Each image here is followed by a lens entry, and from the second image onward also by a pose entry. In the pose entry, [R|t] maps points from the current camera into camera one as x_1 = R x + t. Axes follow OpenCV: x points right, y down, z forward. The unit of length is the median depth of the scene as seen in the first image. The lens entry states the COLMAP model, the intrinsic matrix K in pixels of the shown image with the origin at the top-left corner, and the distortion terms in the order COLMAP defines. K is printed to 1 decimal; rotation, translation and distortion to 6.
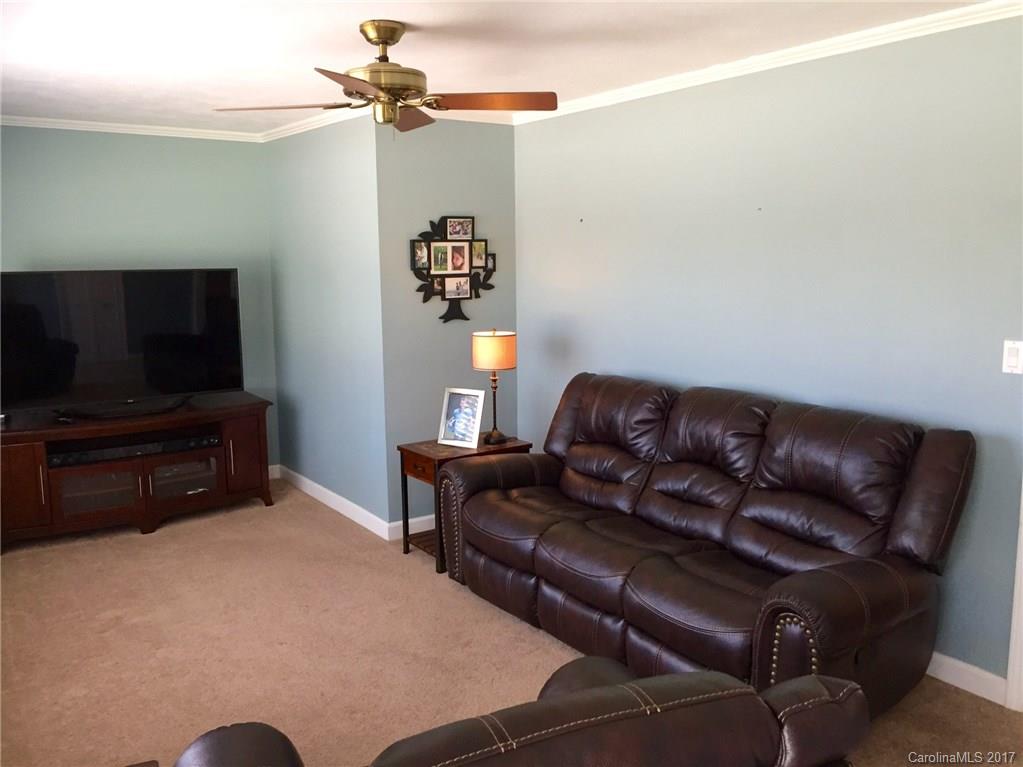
lens RADIAL K [[872.7, 0, 507.9], [0, 872.7, 385.3], [0, 0, 1]] dist [0.017545, 0.007315]
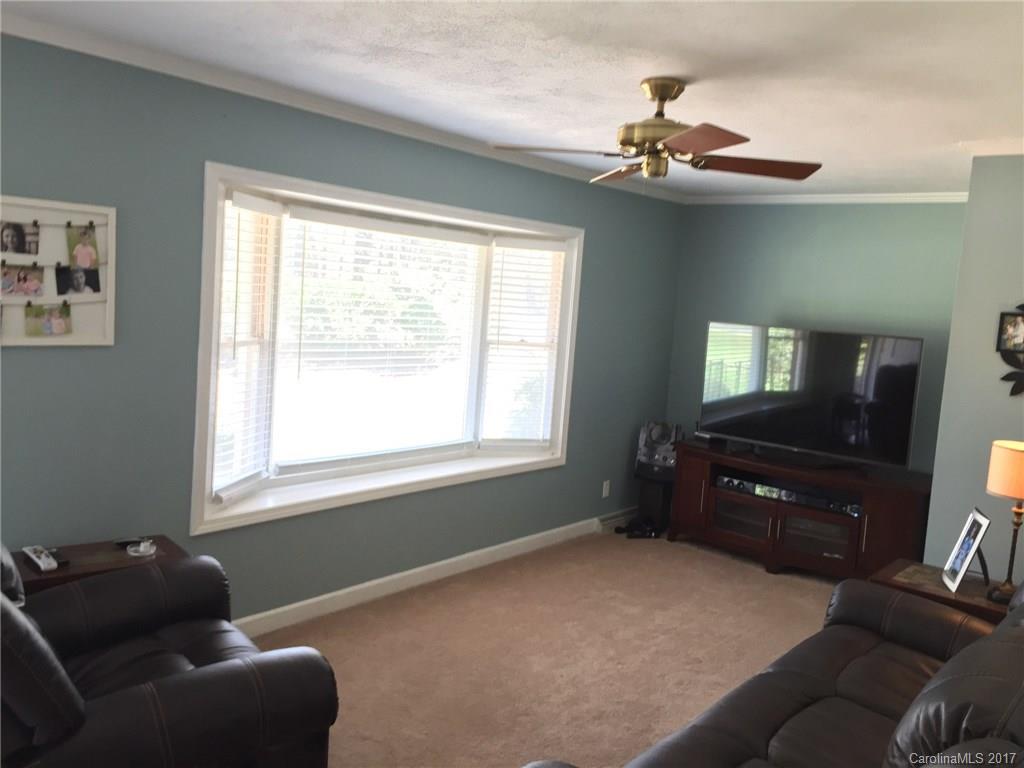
lens RADIAL K [[873.5, 0, 508.9], [0, 873.5, 380.7], [0, 0, 1]] dist [0.017545, 0.007315]
pose [[0.256857, 0.130347, -0.957619, 0.524001], [-0.222670, 0.972187, 0.072604, -0.067488], [0.940448, 0.194584, 0.278738, 0.386944]]
